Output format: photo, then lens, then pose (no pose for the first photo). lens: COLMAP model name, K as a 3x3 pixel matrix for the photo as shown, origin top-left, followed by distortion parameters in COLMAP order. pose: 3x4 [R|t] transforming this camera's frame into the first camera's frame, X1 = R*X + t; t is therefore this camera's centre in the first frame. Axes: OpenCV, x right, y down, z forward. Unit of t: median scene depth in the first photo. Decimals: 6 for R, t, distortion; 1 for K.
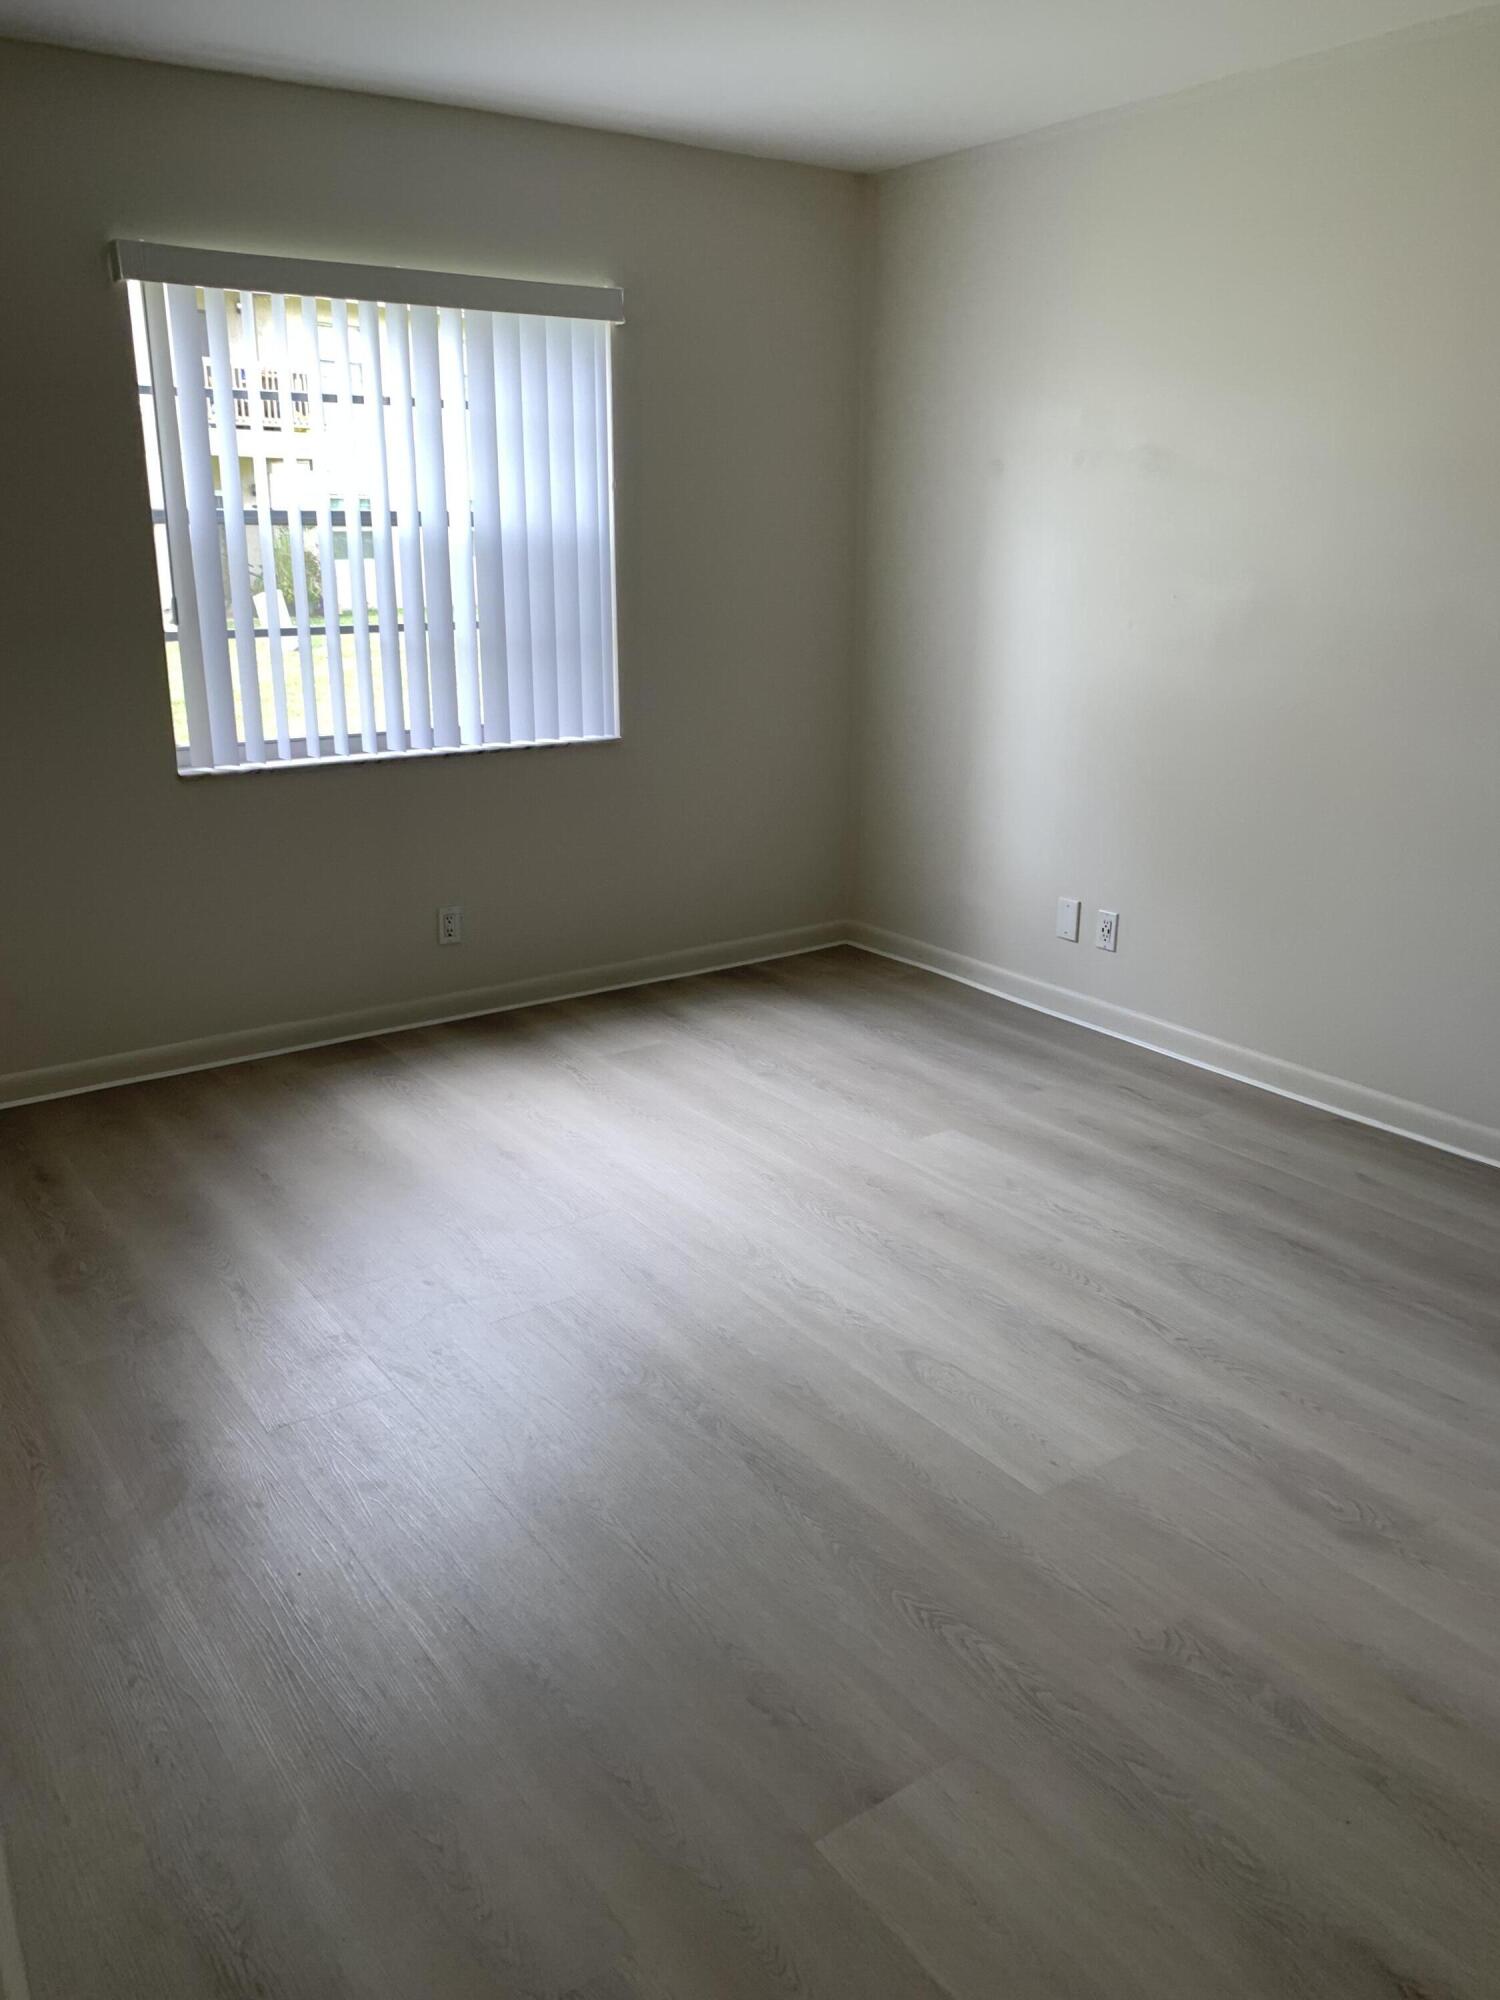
lens RADIAL K [[1490.5, 0, 750.0], [0, 1490.5, 1000.0], [0, 0, 1]] dist [-0.002111, -0.004517]
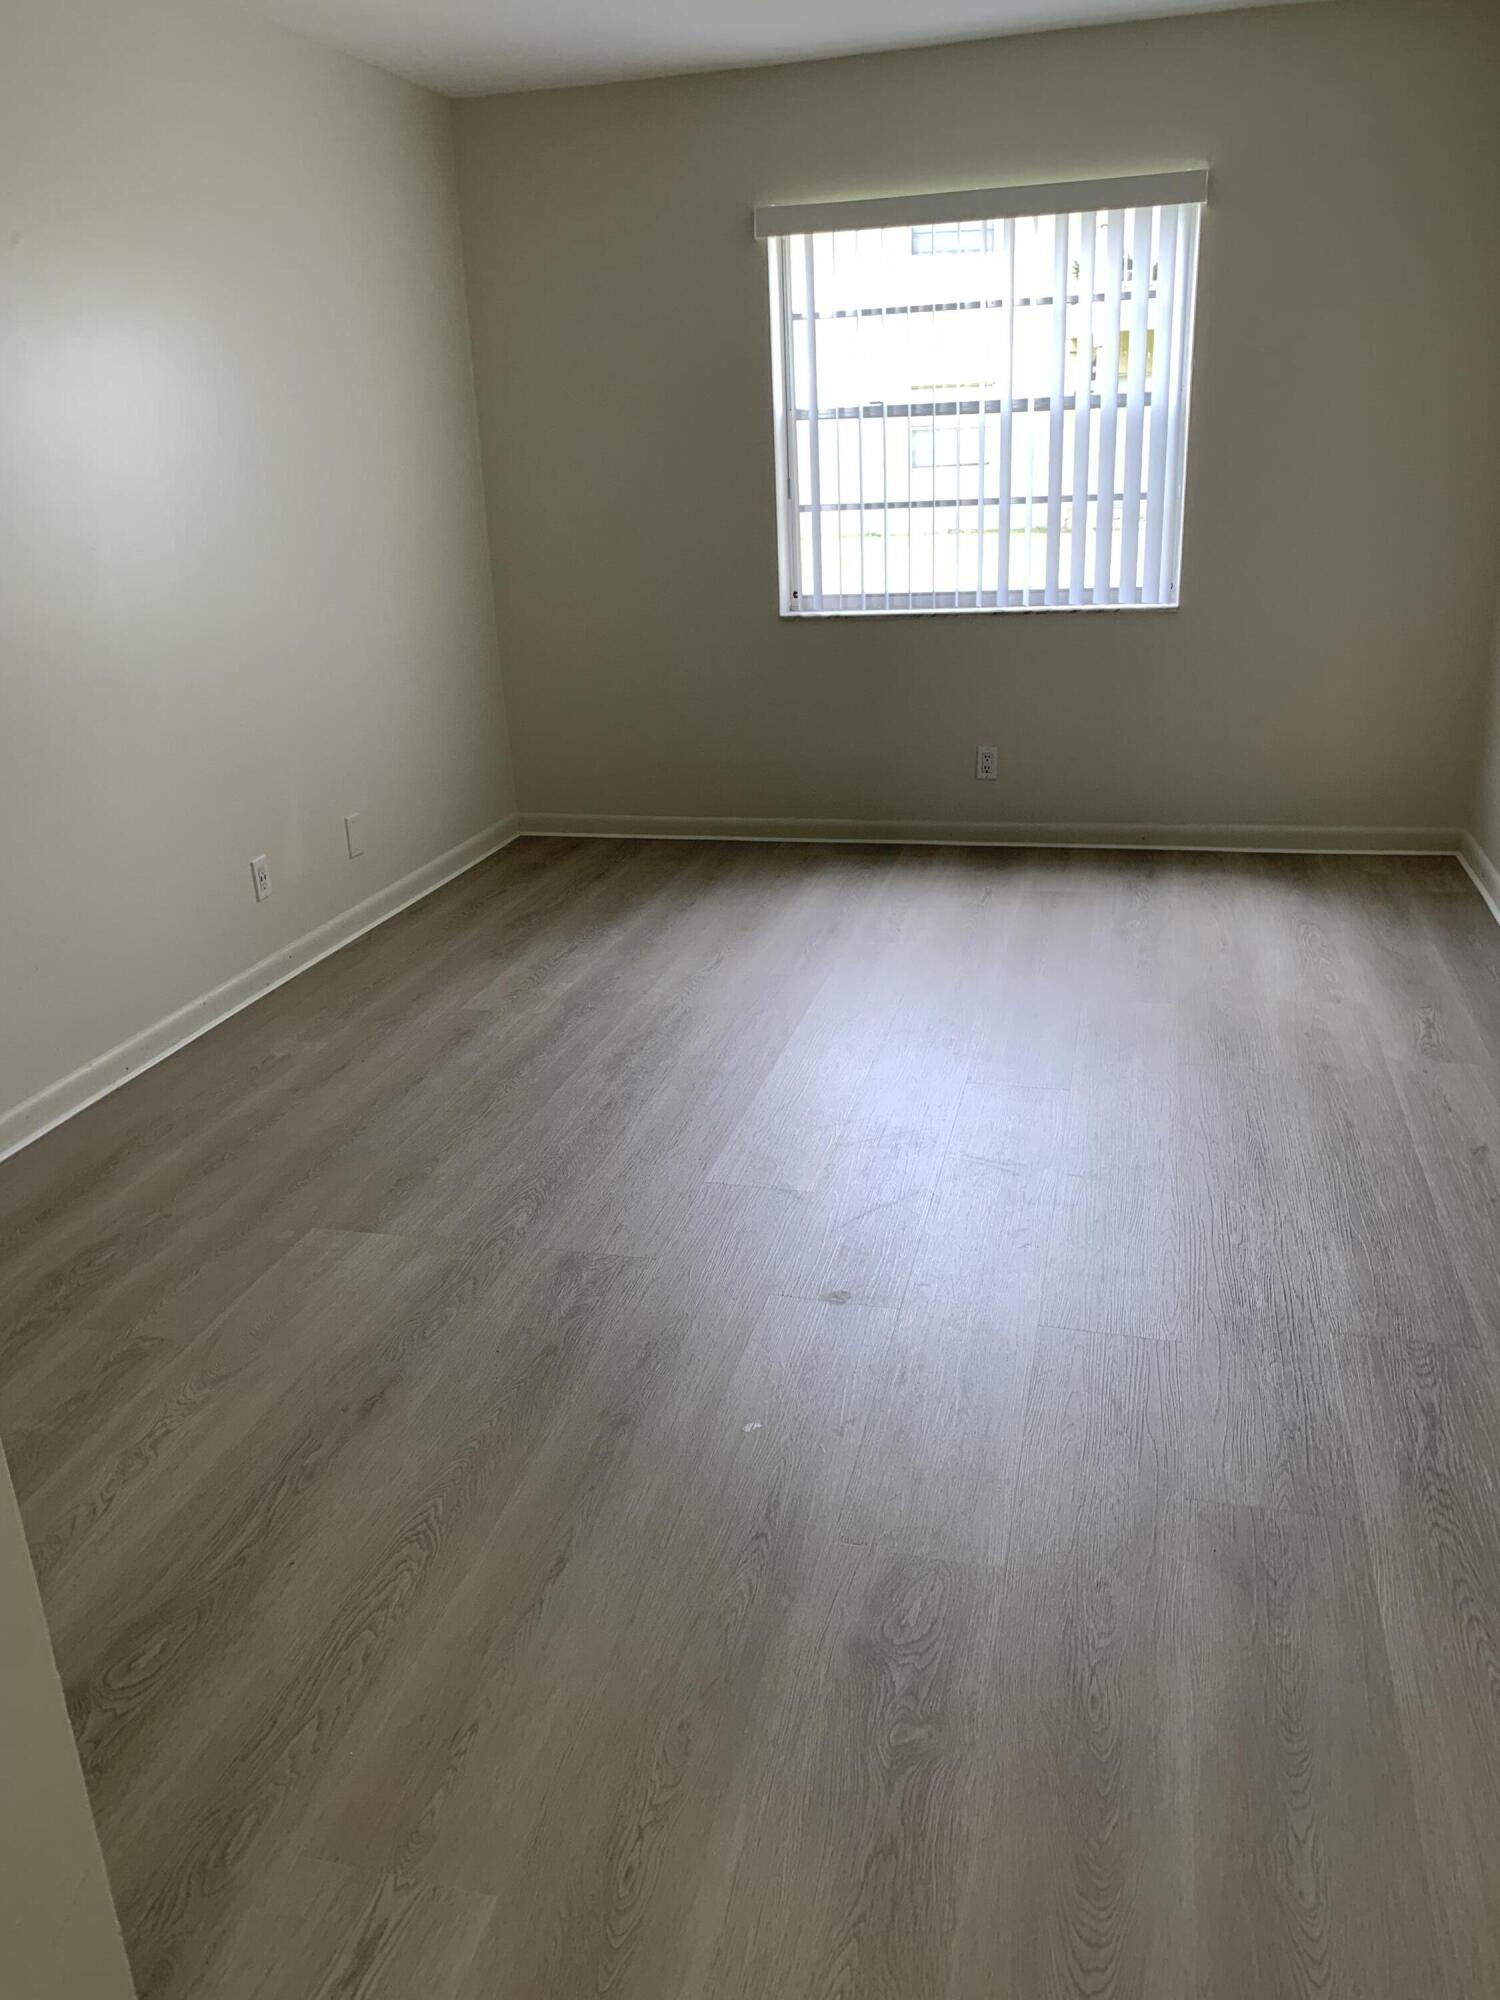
lens RADIAL K [[1520.7, 0, 750.0], [0, 1520.7, 1000.0], [0, 0, 1]] dist [0.004144, -0.003369]
pose [[0.649431, 0.237834, -0.722270, 0.613863], [-0.185886, 0.970667, 0.152488, -0.017931], [0.737350, 0.035229, 0.674591, 0.071702]]
